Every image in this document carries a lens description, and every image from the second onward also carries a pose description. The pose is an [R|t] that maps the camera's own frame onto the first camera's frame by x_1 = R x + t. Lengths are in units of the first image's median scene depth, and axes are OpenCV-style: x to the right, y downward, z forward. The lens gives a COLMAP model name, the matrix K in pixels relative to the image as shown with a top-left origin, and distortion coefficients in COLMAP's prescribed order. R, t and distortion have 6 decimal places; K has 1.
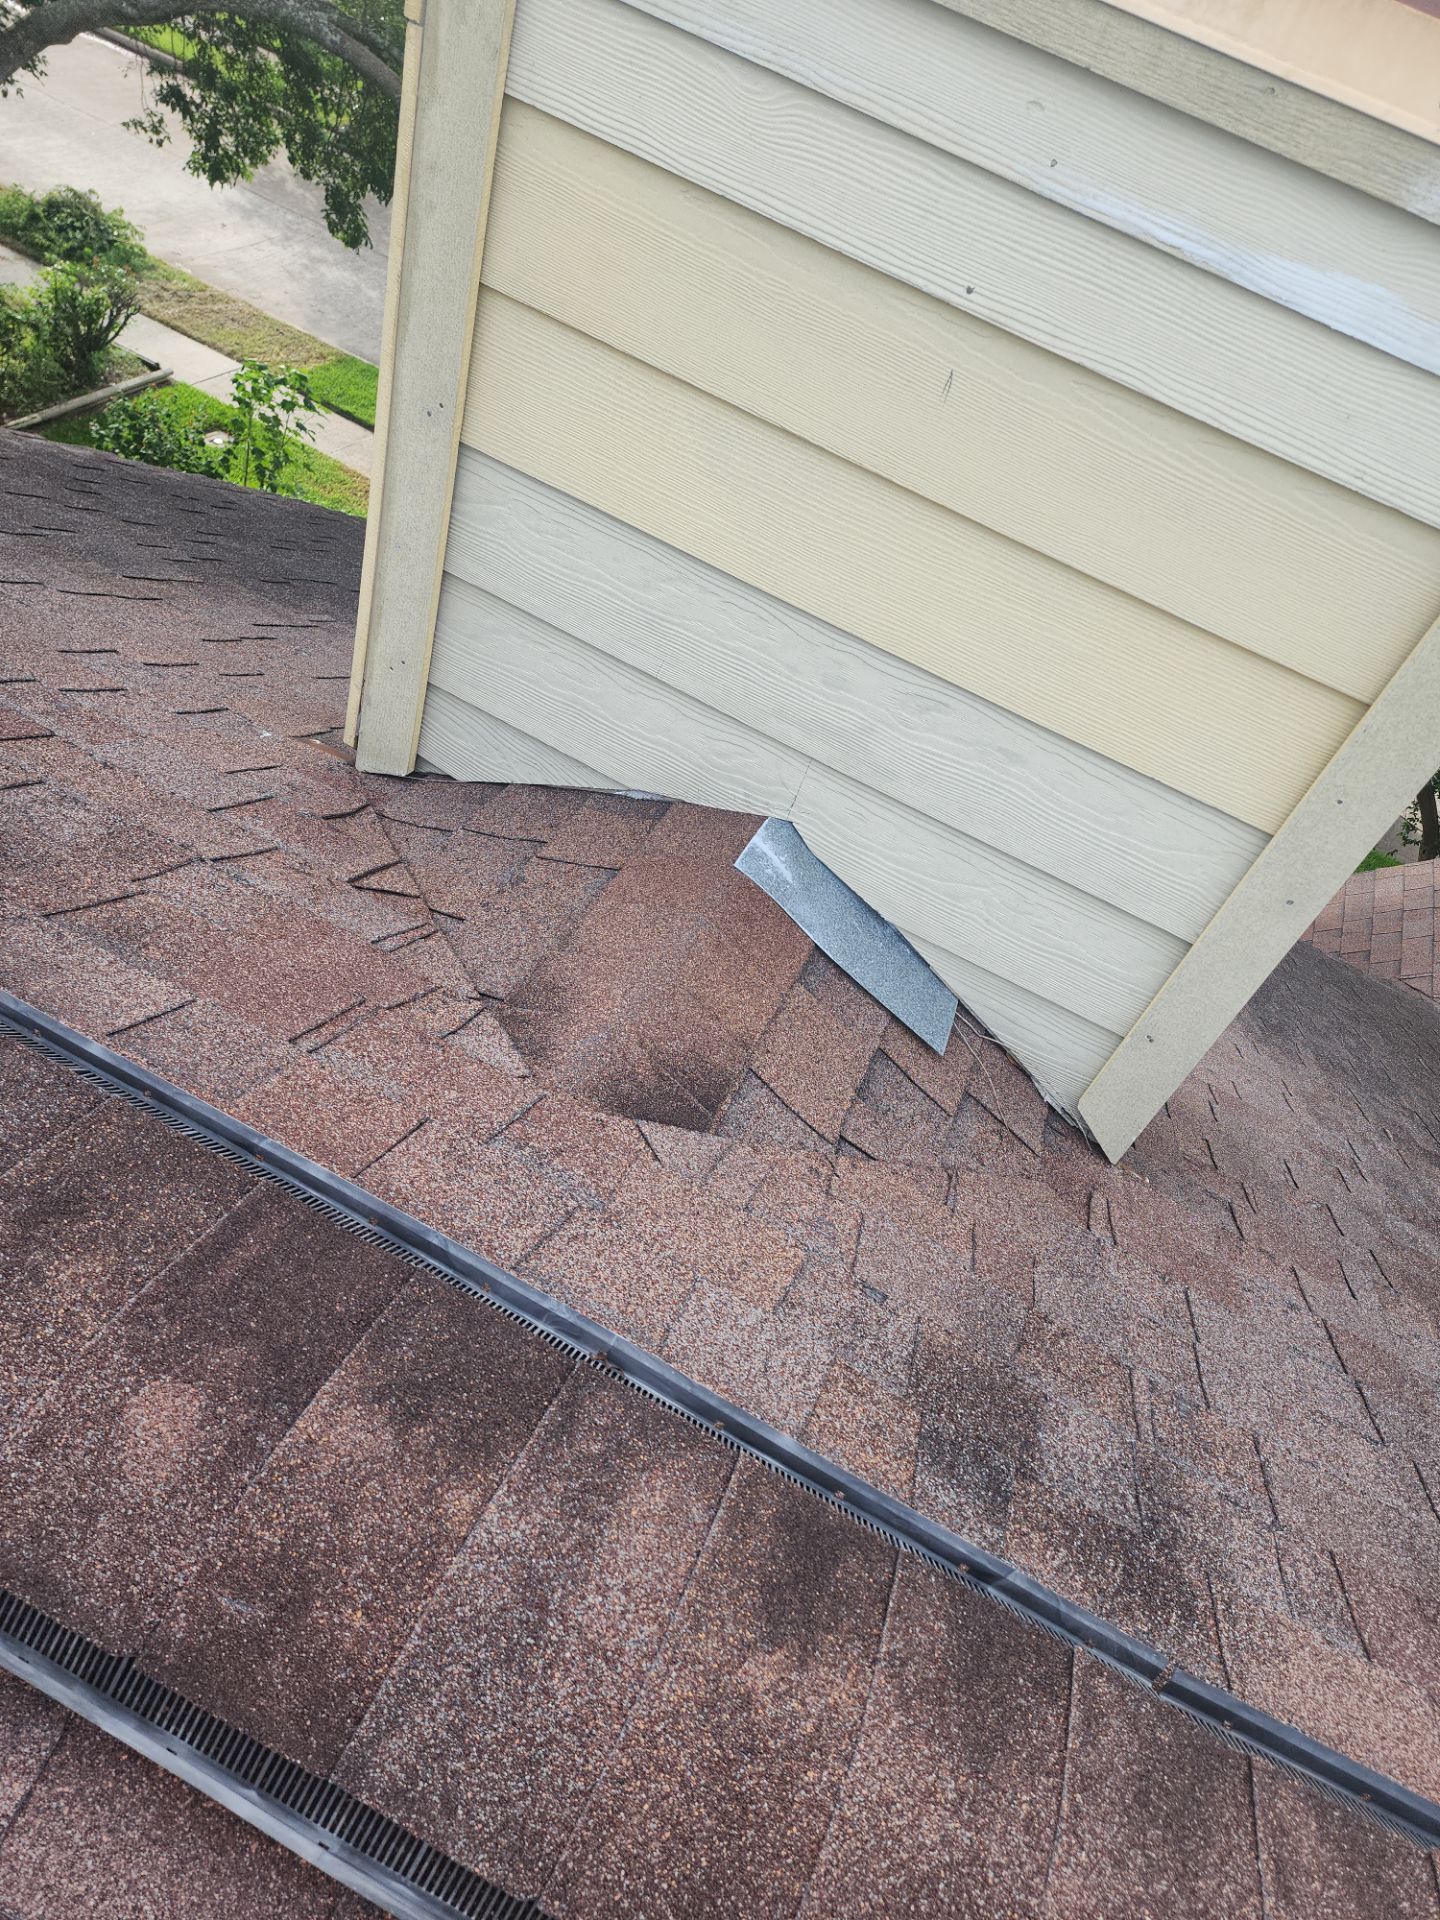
lens RADIAL K [[1340.4, 0, 763.6], [0, 1340.4, 987.5], [0, 0, 1]] dist [0.045528, -0.044621]
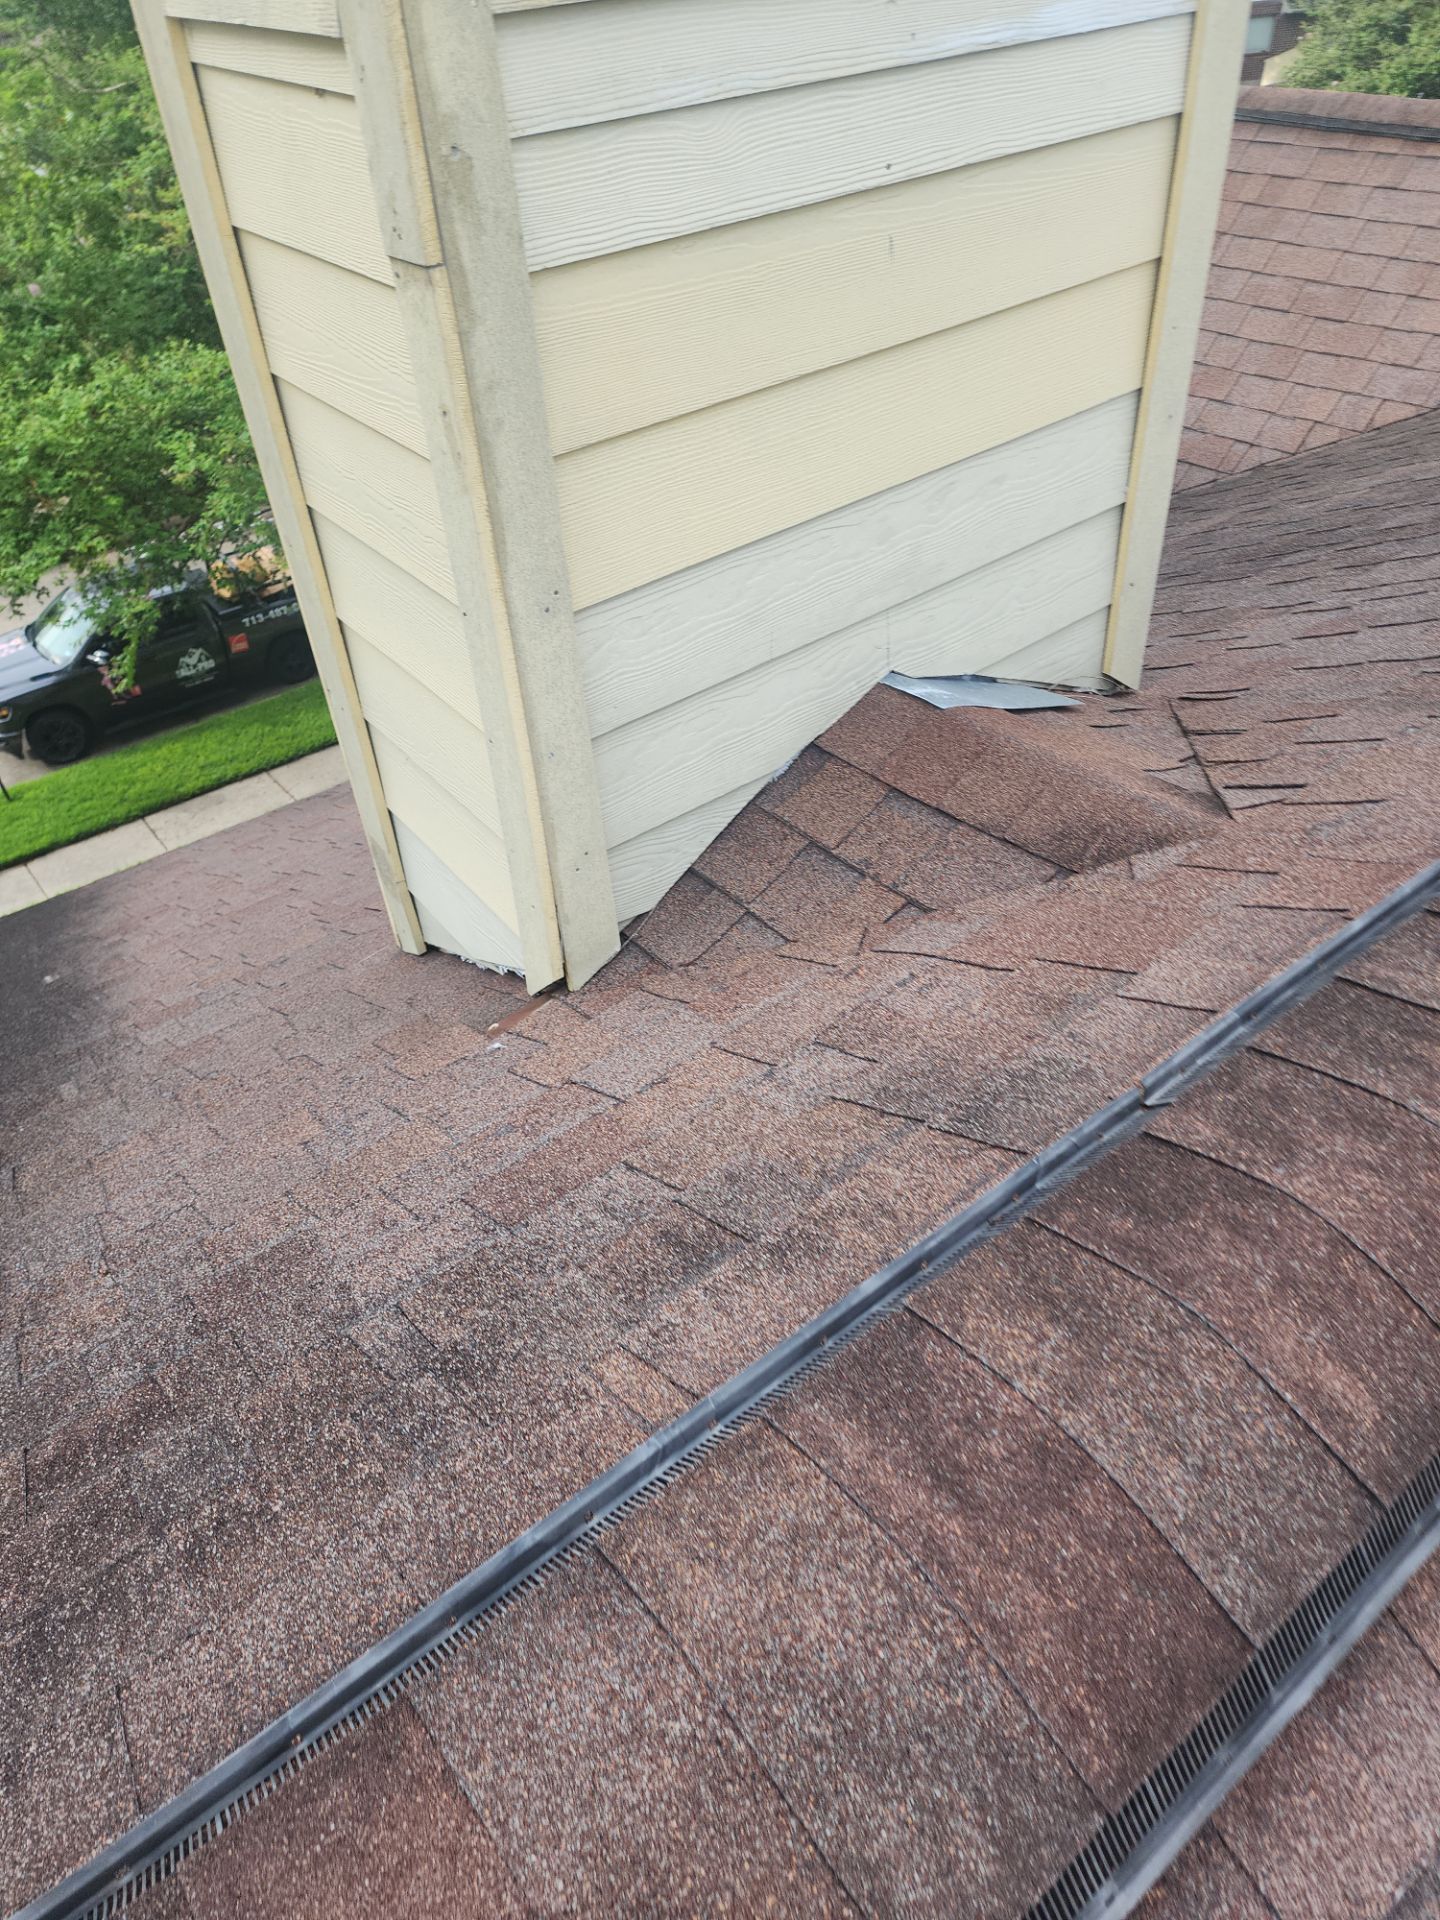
lens RADIAL K [[1340.4, 0, 763.6], [0, 1340.4, 987.5], [0, 0, 1]] dist [0.045528, -0.044621]
pose [[0.436786, -0.787834, 0.434207, -0.803416], [0.758996, 0.581843, 0.292204, -0.415980], [-0.482849, 0.201931, 0.852104, 0.124099]]
